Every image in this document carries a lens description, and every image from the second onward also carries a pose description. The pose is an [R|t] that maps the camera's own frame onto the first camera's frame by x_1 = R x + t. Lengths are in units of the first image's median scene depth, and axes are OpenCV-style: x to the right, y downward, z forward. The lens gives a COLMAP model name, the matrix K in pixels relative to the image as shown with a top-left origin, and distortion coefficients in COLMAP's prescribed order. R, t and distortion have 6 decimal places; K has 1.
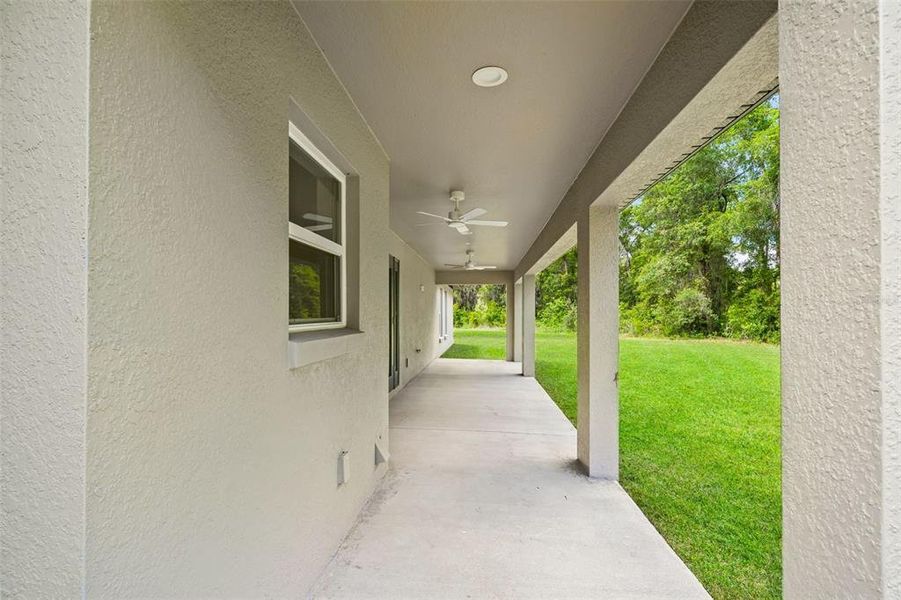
lens RADIAL K [[411.0, 0, 444.5], [0, 411.0, 304.4], [0, 0, 1]] dist [-0.001173, -0.000199]
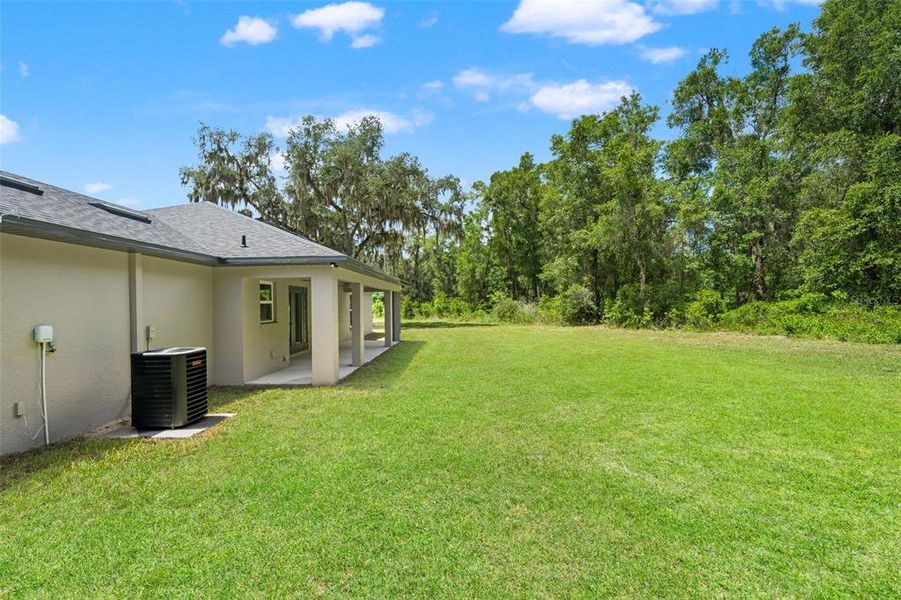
lens RADIAL K [[419.0, 0, 443.7], [0, 419.0, 292.9], [0, 0, 1]] dist [0.000058, -0.000040]
pose [[0.994561, -0.010252, 0.103651, 0.060184], [0.010812, 0.999930, -0.004840, -0.011086], [-0.103594, 0.005935, 0.994602, -0.196590]]
